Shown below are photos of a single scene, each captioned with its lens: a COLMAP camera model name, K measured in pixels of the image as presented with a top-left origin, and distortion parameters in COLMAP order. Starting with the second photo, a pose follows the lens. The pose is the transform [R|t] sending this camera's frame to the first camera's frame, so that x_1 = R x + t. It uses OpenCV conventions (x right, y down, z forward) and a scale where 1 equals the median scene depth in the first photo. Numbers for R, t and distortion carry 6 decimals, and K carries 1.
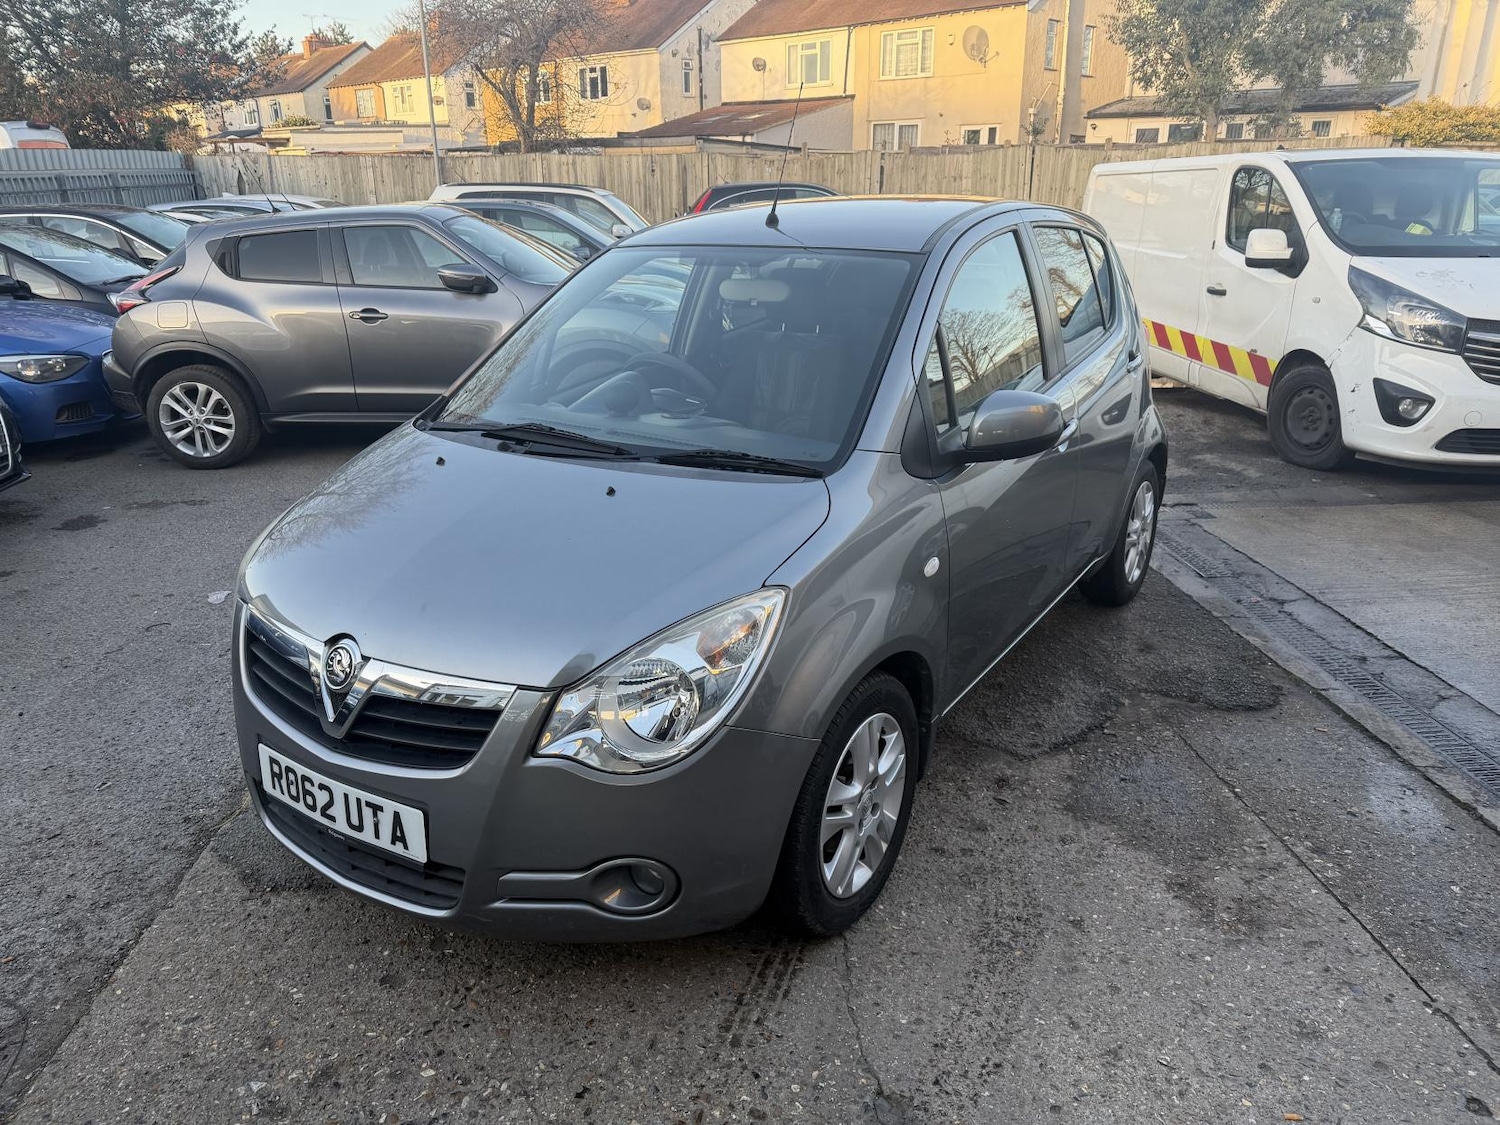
lens RADIAL K [[1061.0, 0, 744.8], [0, 1061.0, 561.1], [0, 0, 1]] dist [0.022639, -0.027518]
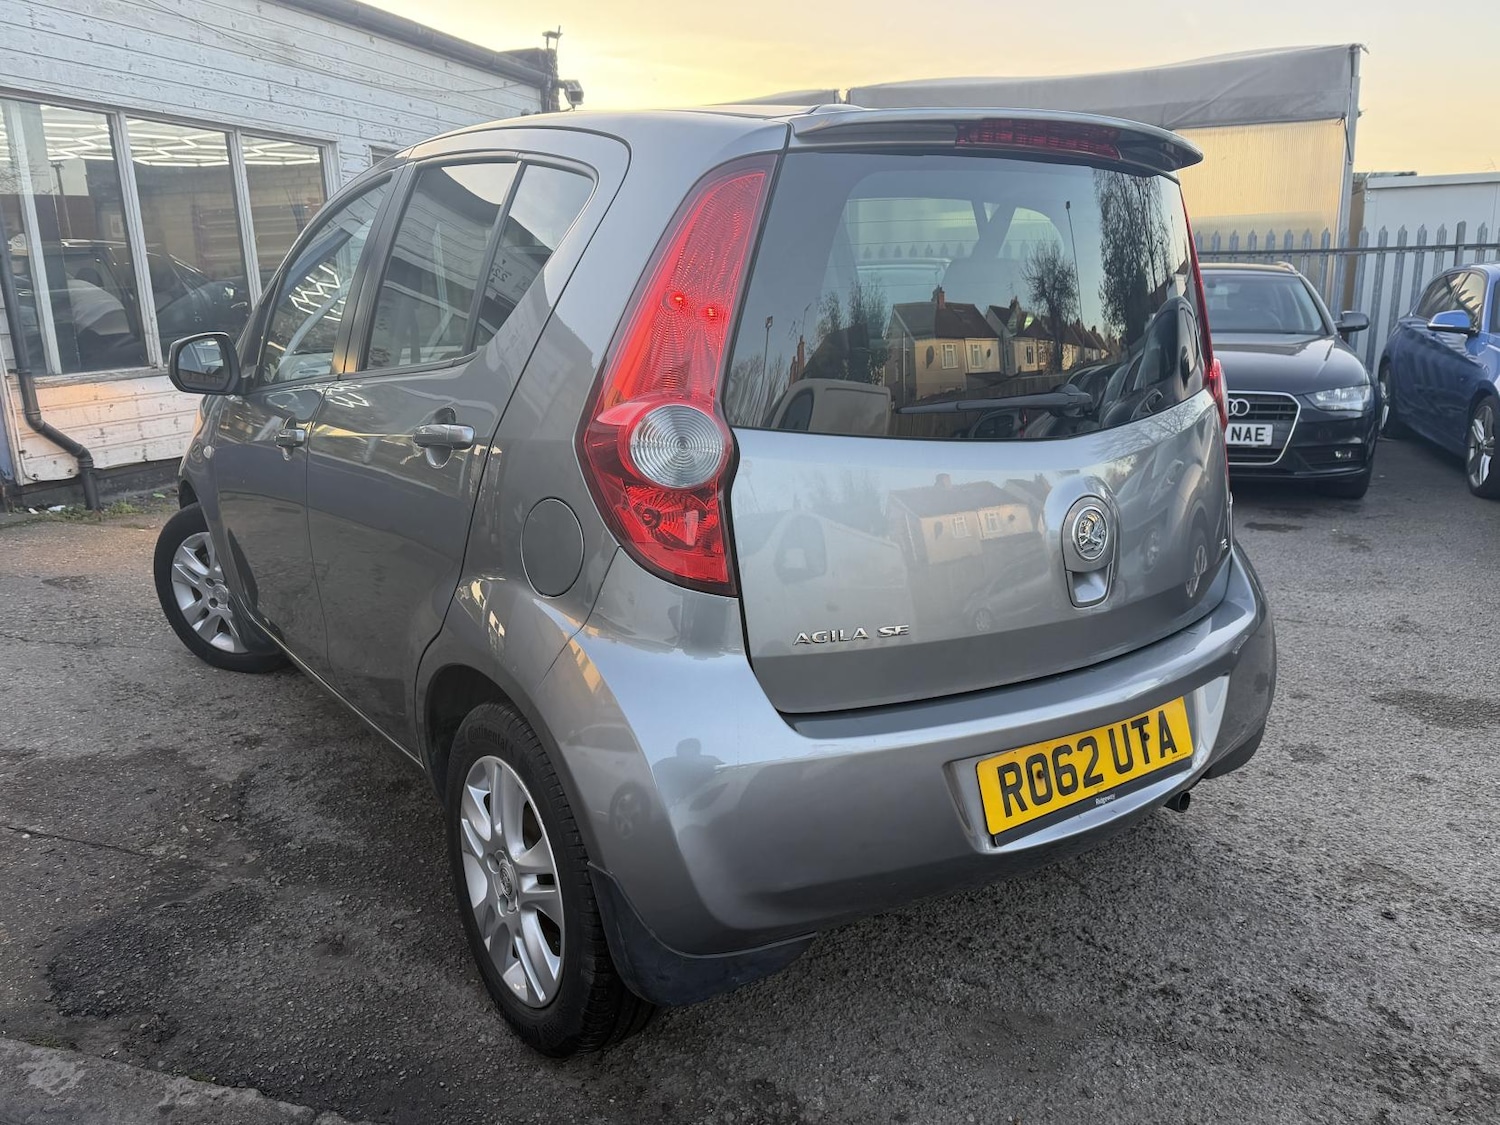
lens RADIAL K [[1142.5, 0, 760.7], [0, 1142.5, 571.7], [0, 0, 1]] dist [0.023271, -0.031498]
pose [[-0.356724, 0.243293, -0.901974, 0.973803], [-0.290997, 0.888523, 0.354751, -0.439760], [0.887732, 0.389020, -0.246160, 1.576546]]
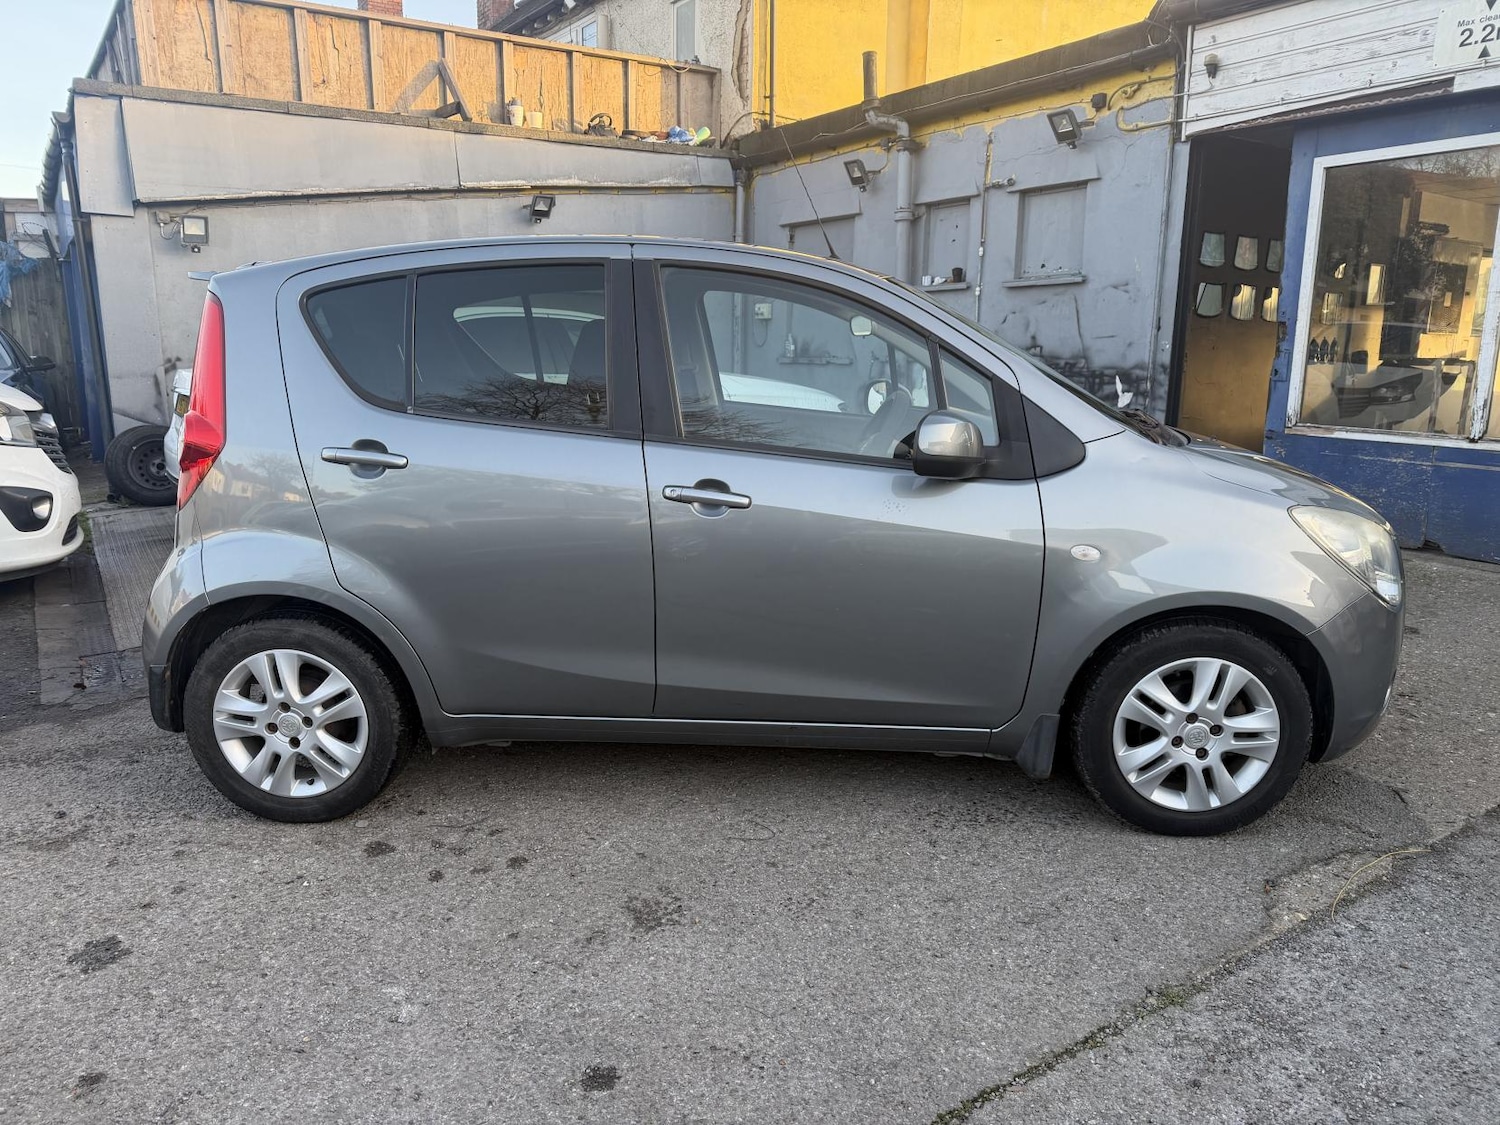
lens RADIAL K [[1061.0, 0, 749.5], [0, 1061.0, 562.6], [0, 0, 1]] dist [0.022639, -0.027518]
pose [[-0.515587, -0.164656, 0.840868, -0.875601], [0.288138, 0.890891, 0.351126, -0.452142], [-0.806937, 0.423322, -0.411888, 1.640657]]
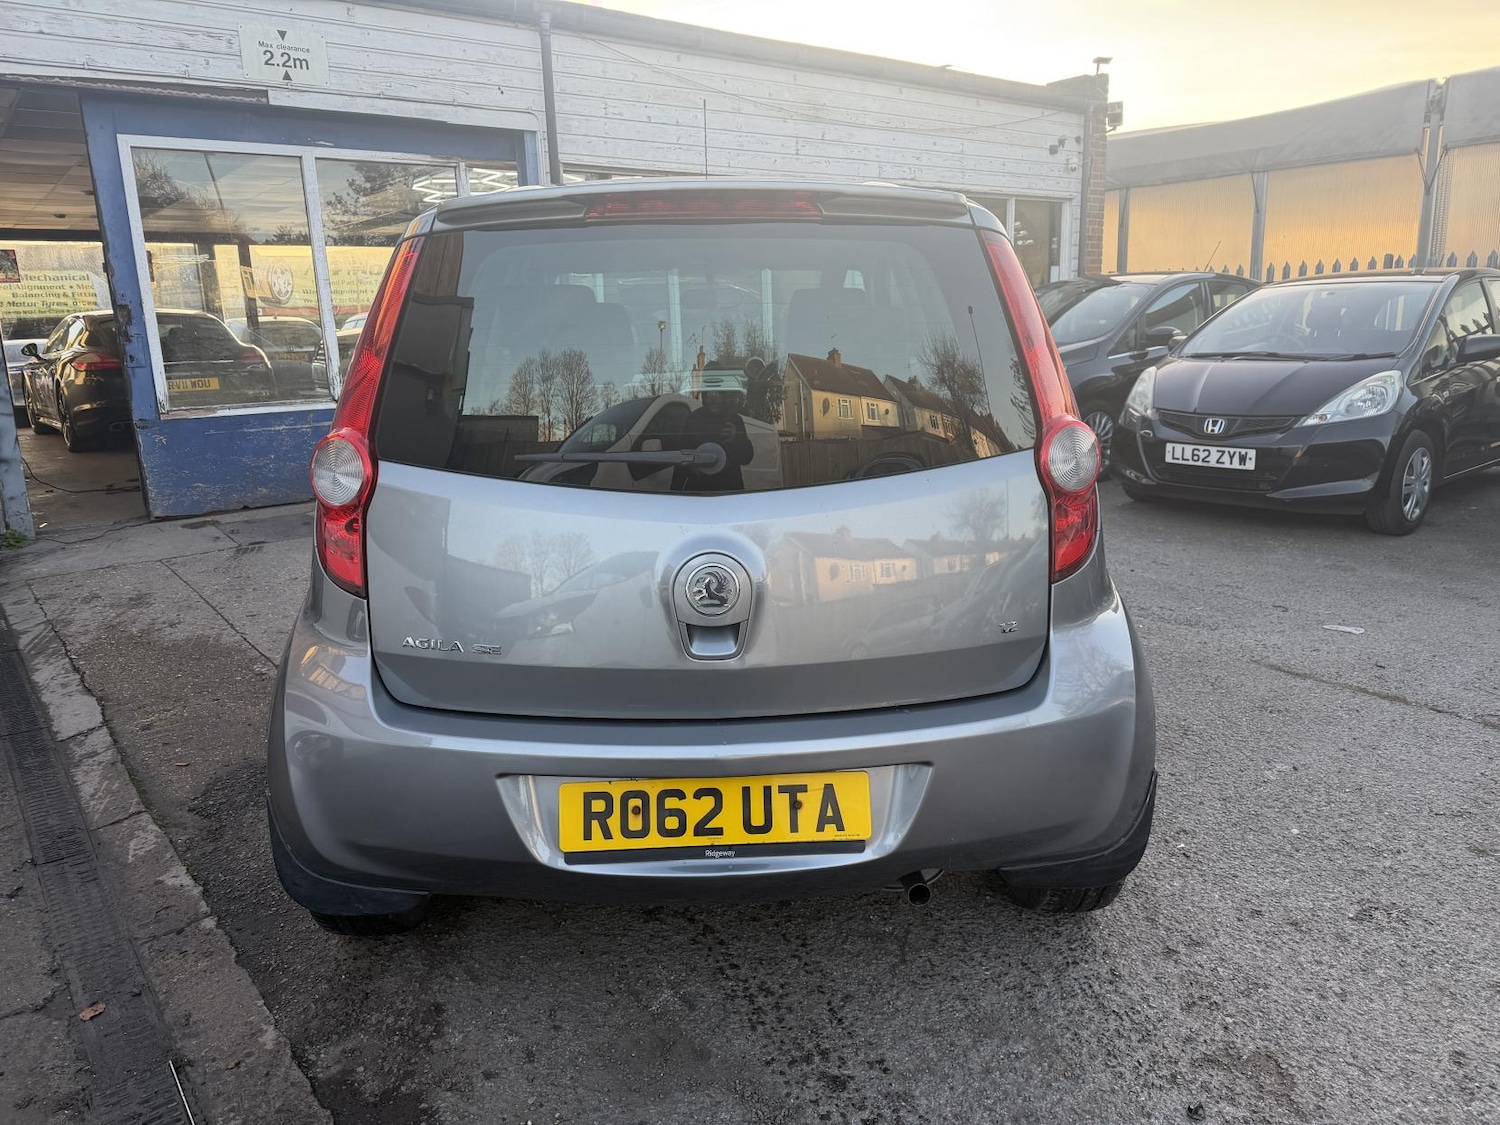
lens RADIAL K [[1061.0, 0, 756.8], [0, 1061.0, 556.4], [0, 0, 1]] dist [0.022639, -0.027518]
pose [[-0.810200, 0.163577, -0.562866, 0.667971], [-0.162072, 0.860316, 0.483311, -0.581906], [0.563301, 0.482804, -0.670517, 1.948072]]
